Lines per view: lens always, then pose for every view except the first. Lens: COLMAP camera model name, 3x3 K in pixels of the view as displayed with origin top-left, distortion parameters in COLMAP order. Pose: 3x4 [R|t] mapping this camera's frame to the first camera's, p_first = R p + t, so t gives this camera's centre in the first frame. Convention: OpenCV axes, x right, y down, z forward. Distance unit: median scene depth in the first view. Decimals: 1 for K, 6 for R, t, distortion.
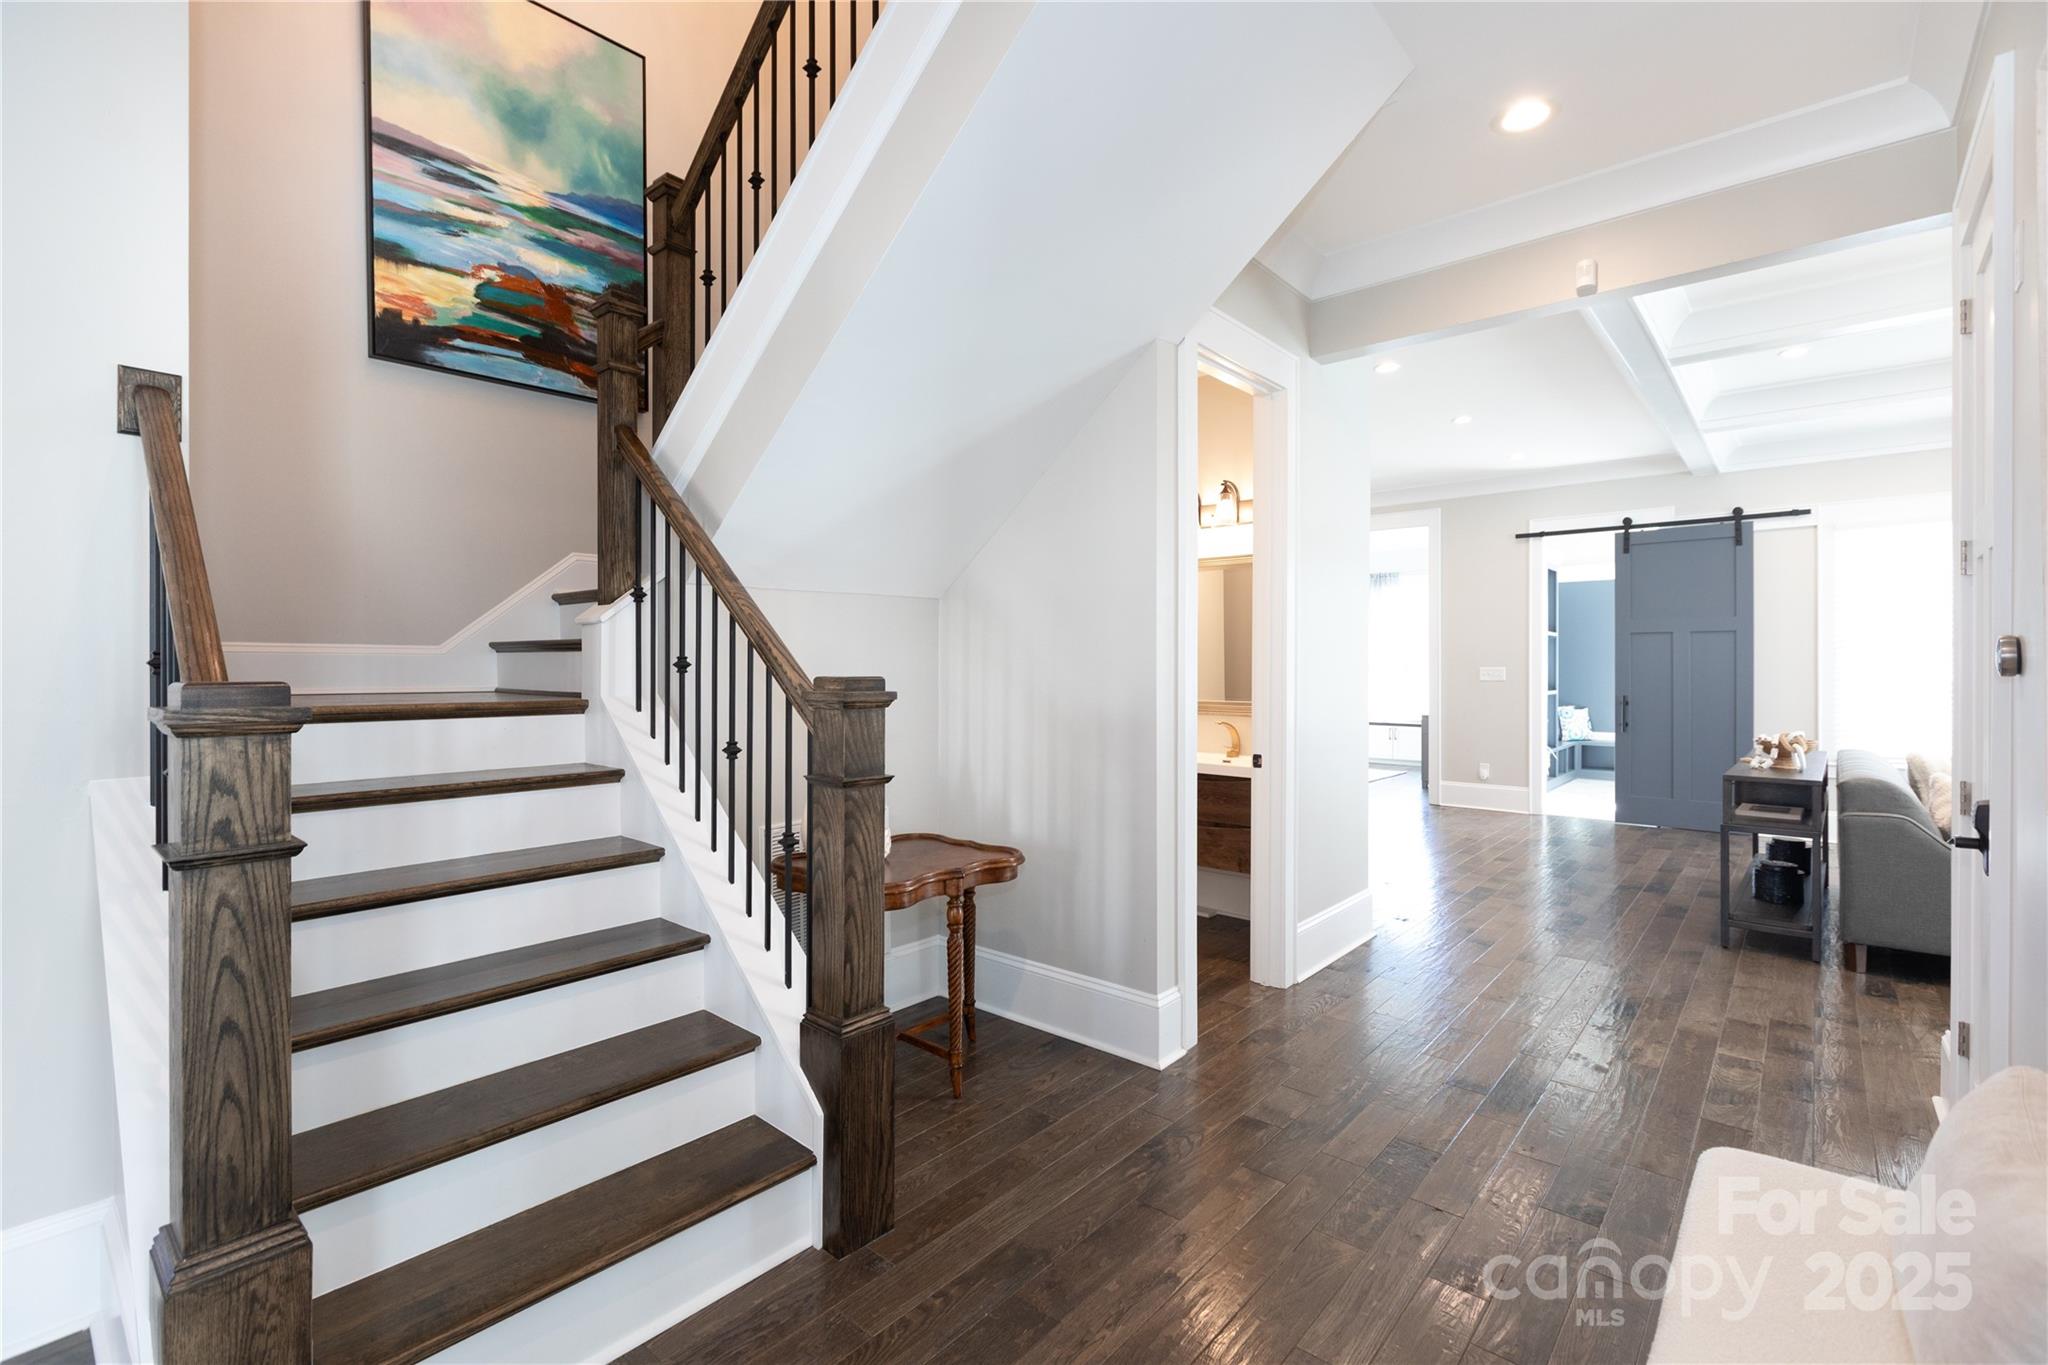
lens RADIAL K [[906.8, 0, 1011.4], [0, 906.8, 673.8], [0, 0, 1]] dist [-0.001859, -0.001115]
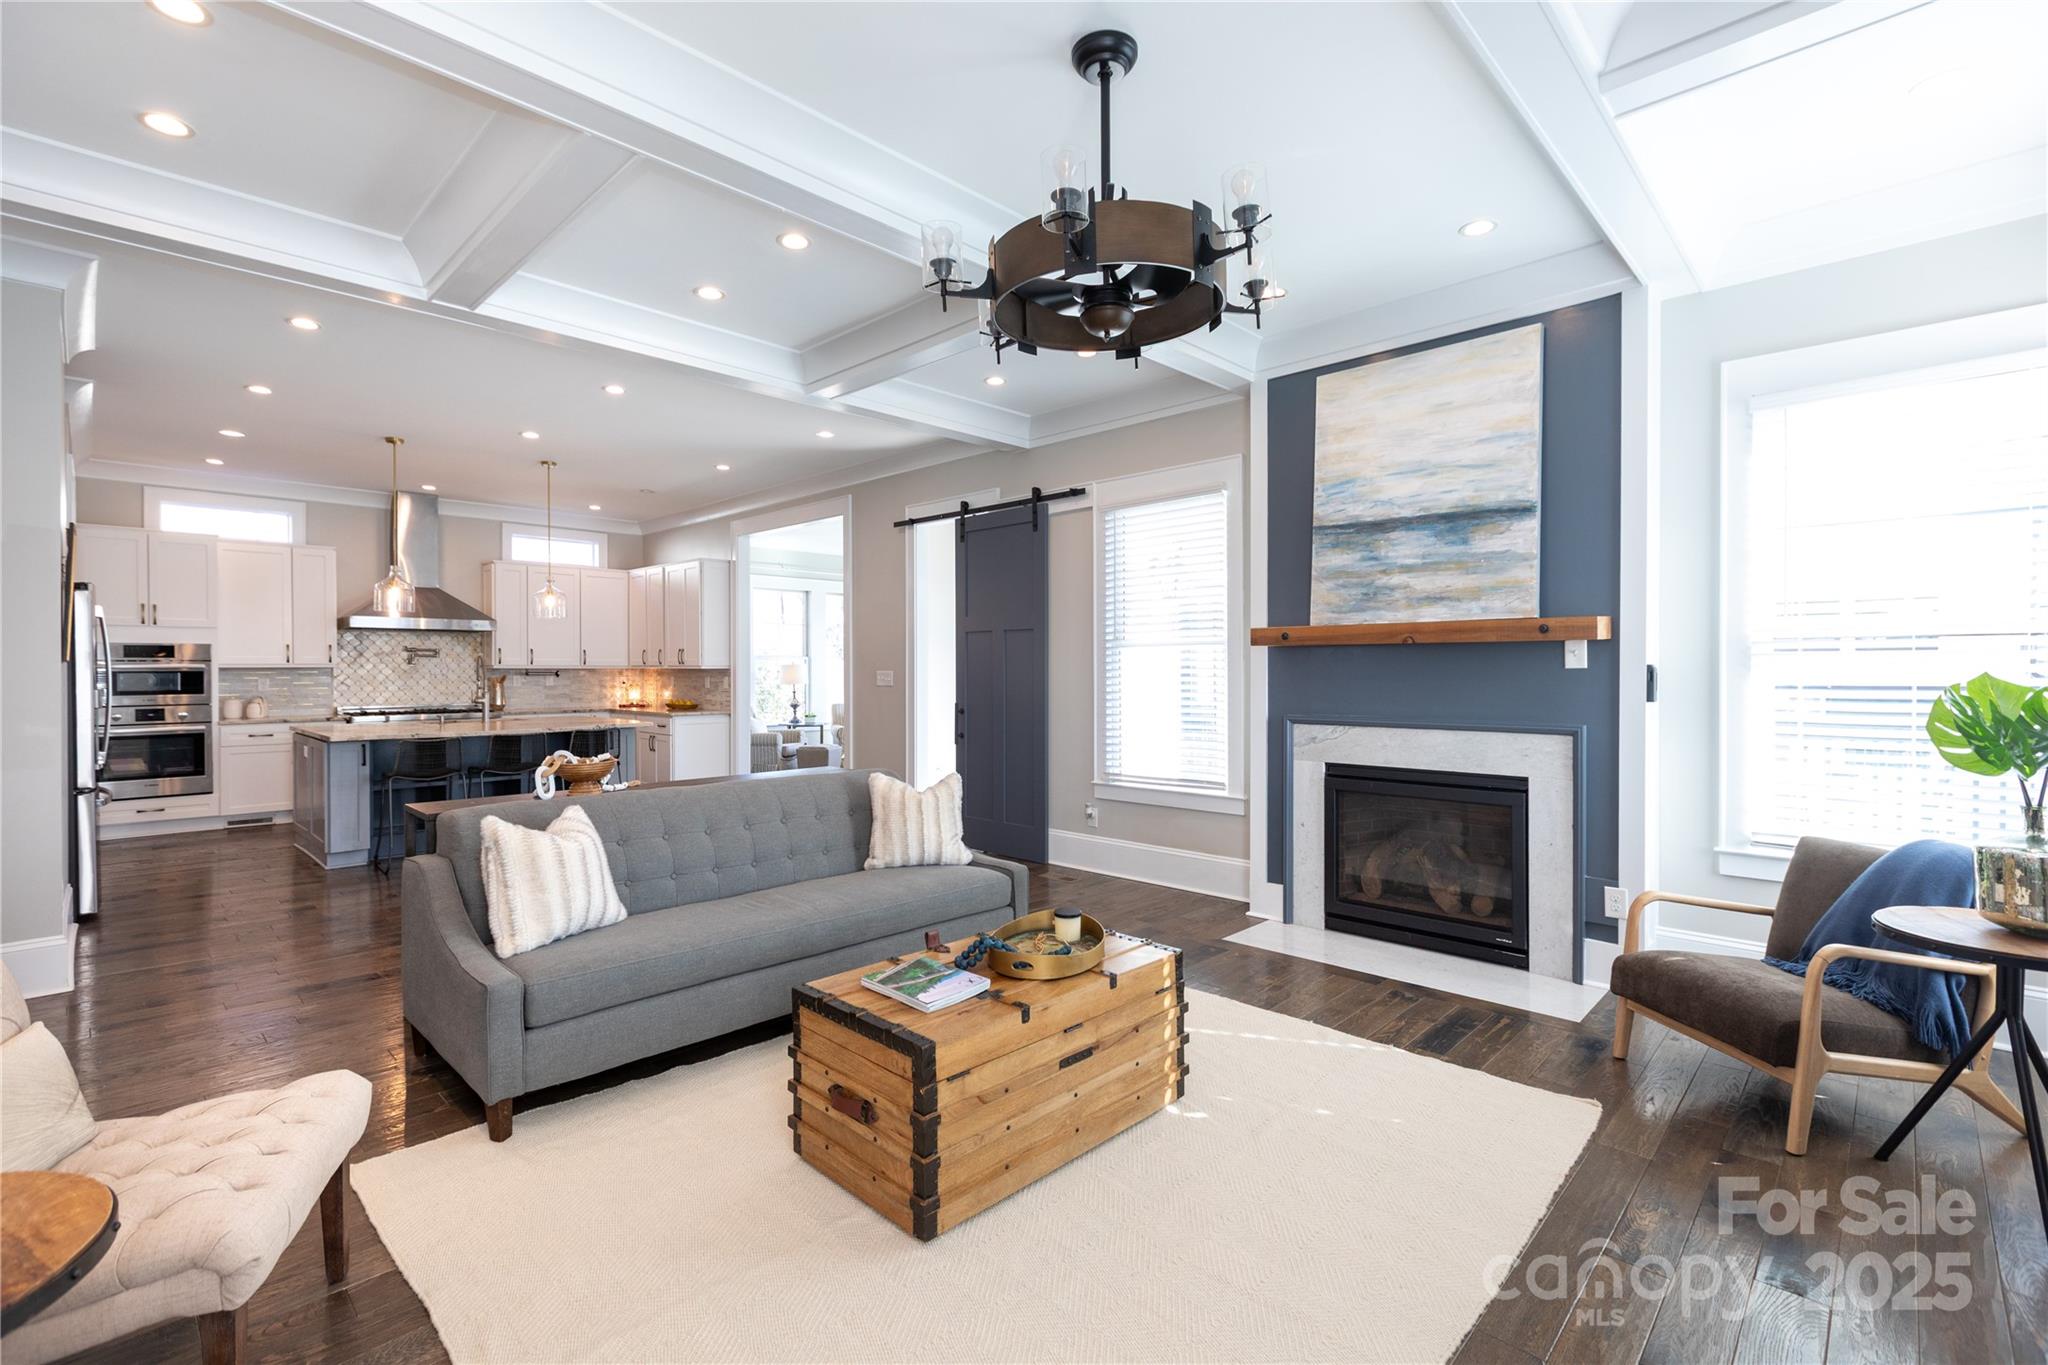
lens RADIAL K [[922.7, 0, 1014.9], [0, 922.7, 670.7], [0, 0, 1]] dist [-0.000261, -0.000173]
pose [[0.998032, -0.000211, -0.062712, 0.770154], [0.000016, 0.999995, -0.003102, -0.005100], [0.062713, 0.003095, 0.998027, 0.107188]]
